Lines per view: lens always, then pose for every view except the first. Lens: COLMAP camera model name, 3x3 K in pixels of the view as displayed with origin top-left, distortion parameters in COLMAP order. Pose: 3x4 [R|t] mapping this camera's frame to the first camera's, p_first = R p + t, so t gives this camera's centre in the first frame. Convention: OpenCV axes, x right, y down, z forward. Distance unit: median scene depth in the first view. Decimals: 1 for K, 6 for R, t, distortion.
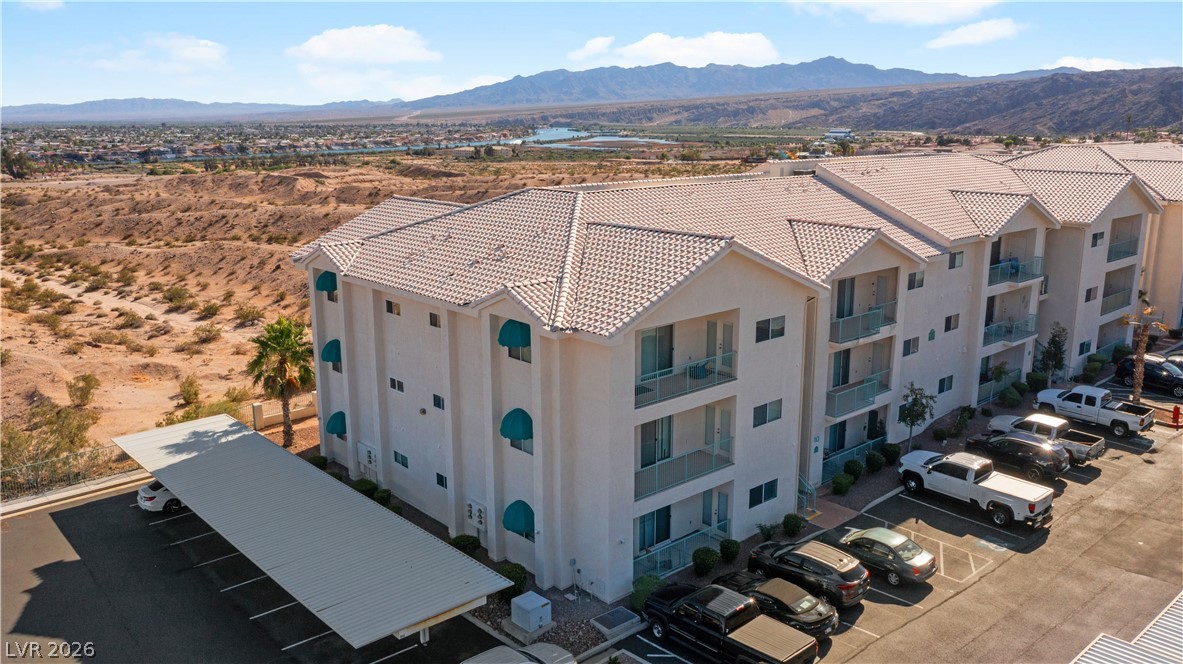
lens RADIAL K [[940.1, 0, 591.5], [0, 940.1, 332.0], [0, 0, 1]] dist [-0.010733, -0.003996]
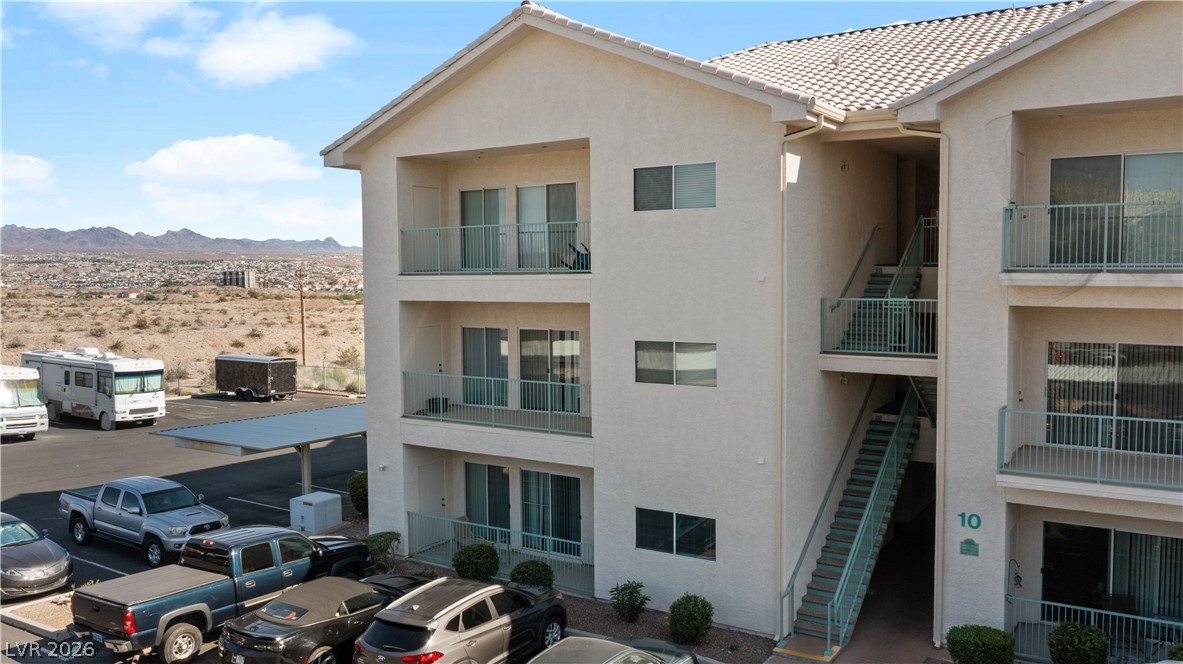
lens RADIAL K [[940.1, 0, 591.5], [0, 940.1, 332.0], [0, 0, 1]] dist [-0.010733, -0.003996]
pose [[0.269479, 0.066166, -0.960731, 0.645894], [-0.211566, 0.977331, 0.007966, 0.074906], [0.939479, 0.201112, 0.277368, 0.812916]]
